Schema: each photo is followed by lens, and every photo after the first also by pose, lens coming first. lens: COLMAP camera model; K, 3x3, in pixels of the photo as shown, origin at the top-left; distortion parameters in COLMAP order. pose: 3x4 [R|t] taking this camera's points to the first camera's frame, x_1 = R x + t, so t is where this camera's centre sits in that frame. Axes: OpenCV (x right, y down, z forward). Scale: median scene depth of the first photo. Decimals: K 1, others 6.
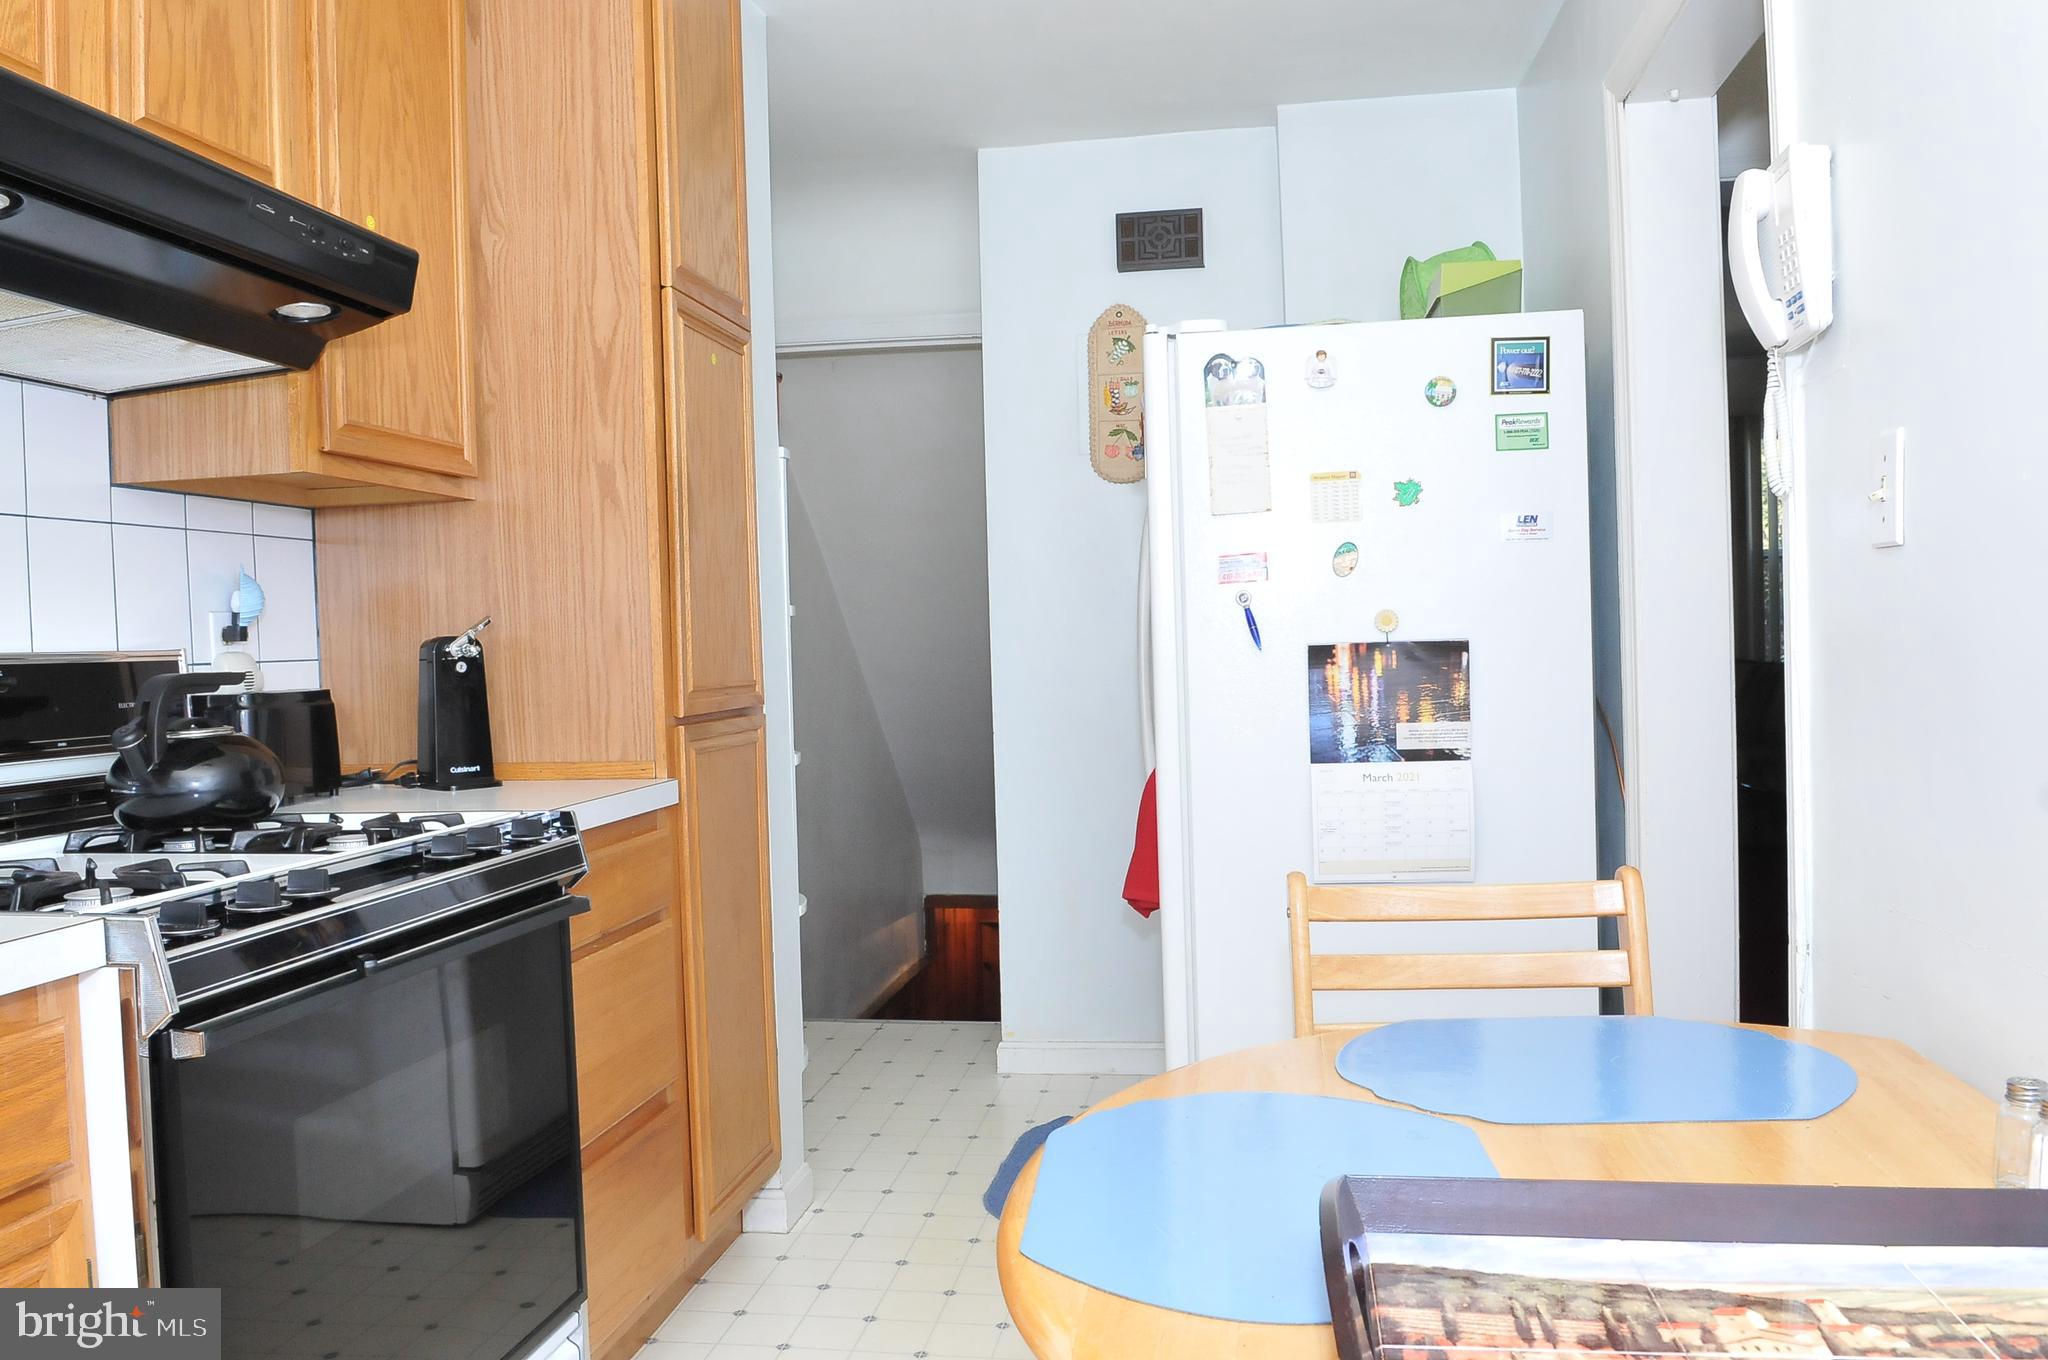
lens RADIAL K [[1534.3, 0, 1029.3], [0, 1534.3, 670.4], [0, 0, 1]] dist [-0.007572, -0.048664]
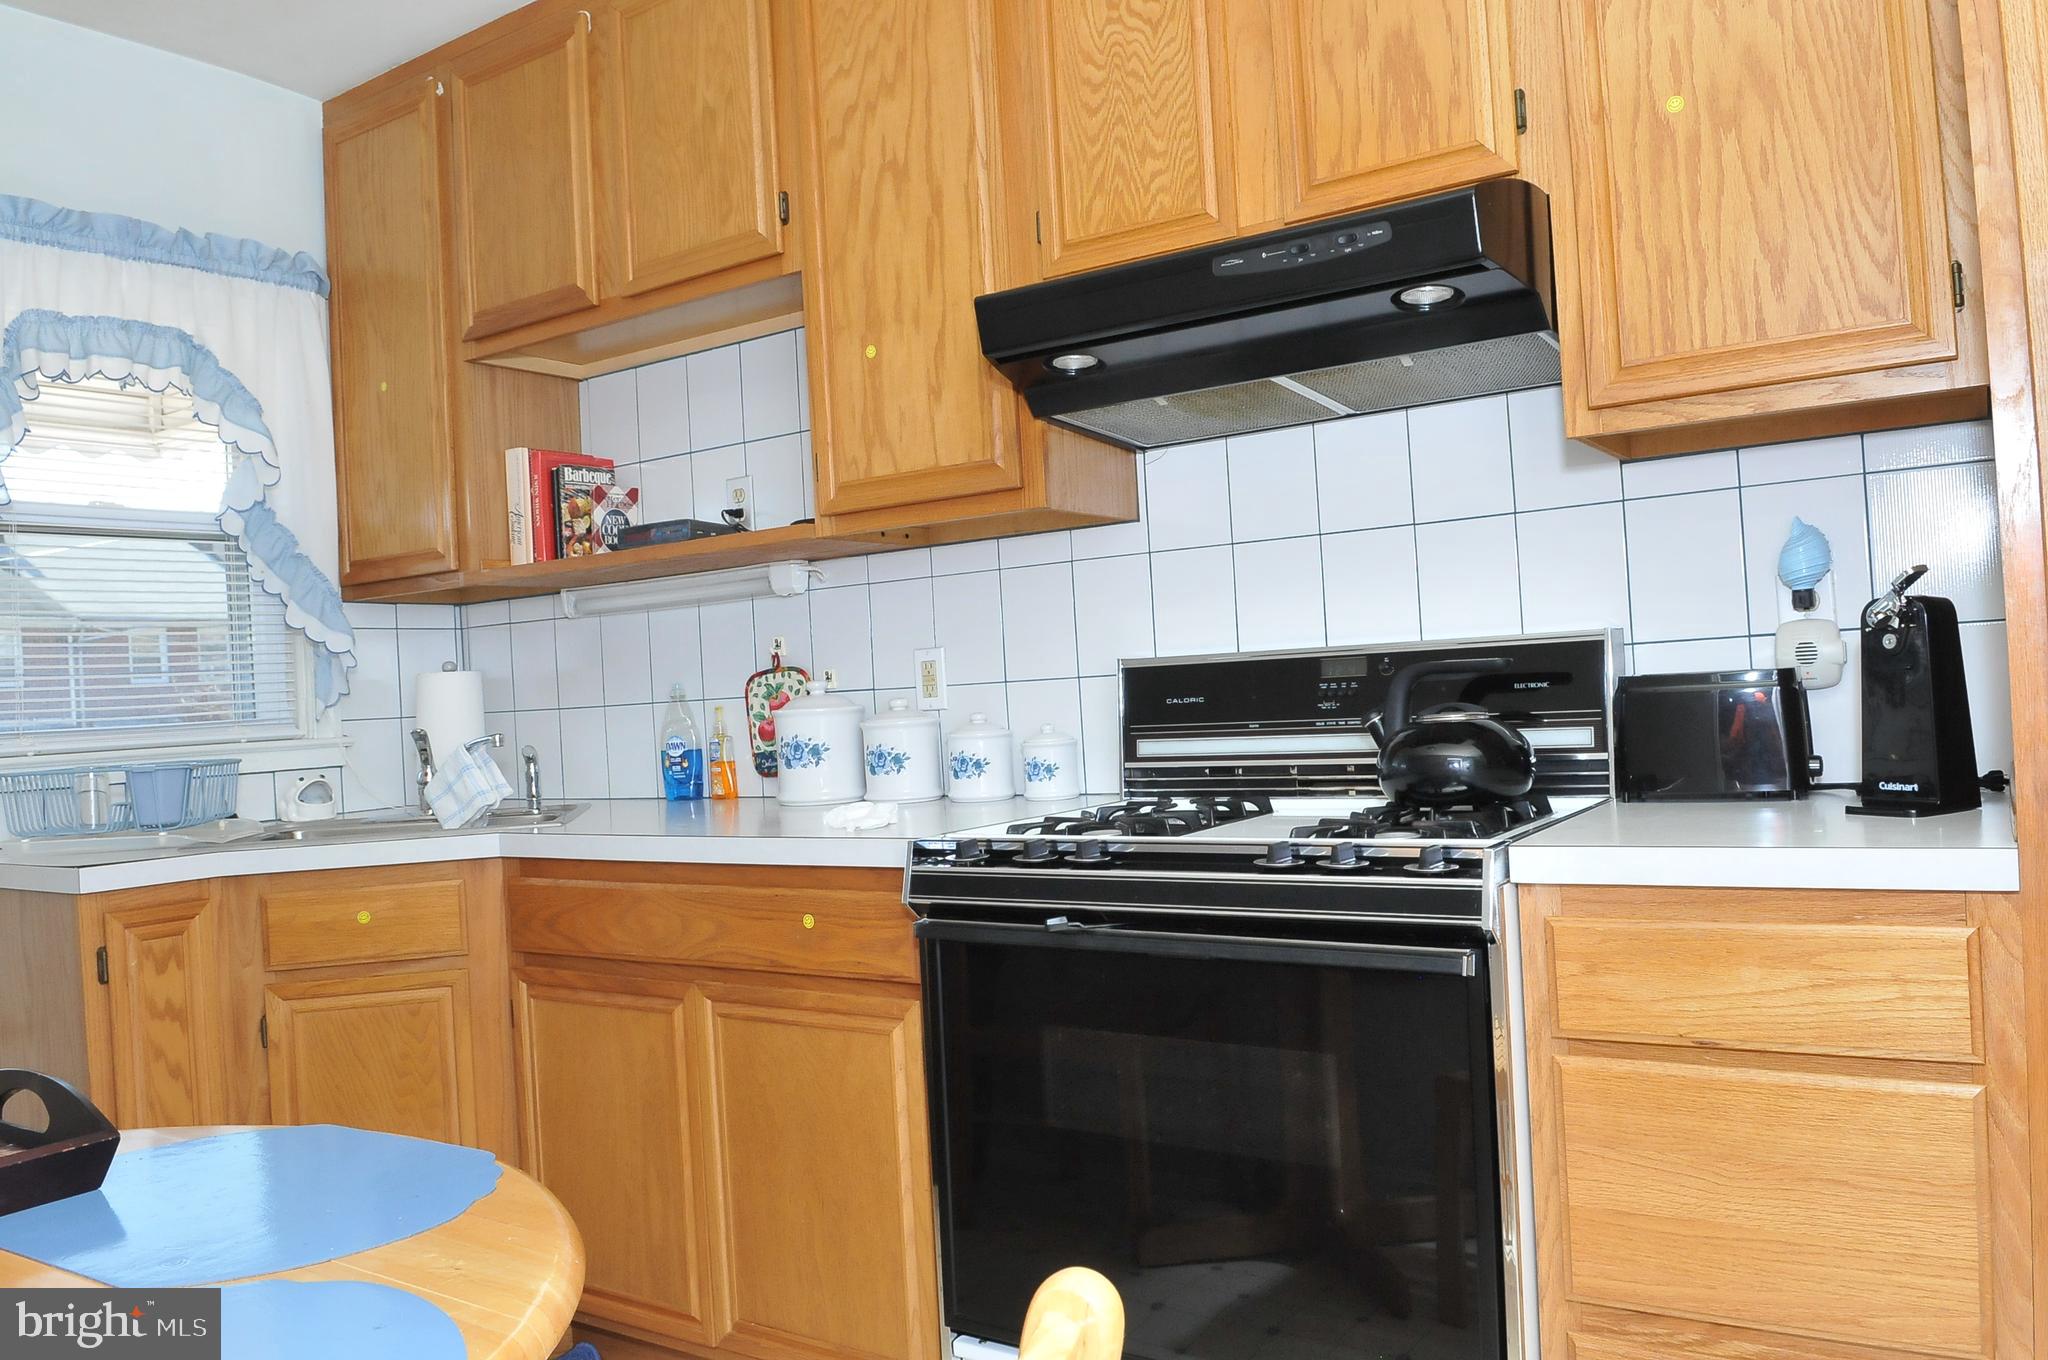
lens RADIAL K [[1534.3, 0, 1029.3], [0, 1534.3, 670.4], [0, 0, 1]] dist [-0.007572, -0.048664]
pose [[-0.396293, 0.042986, -0.917117, 0.528286], [0.053196, 0.998300, 0.023804, -0.032960], [0.916582, -0.039354, -0.397906, 1.127696]]
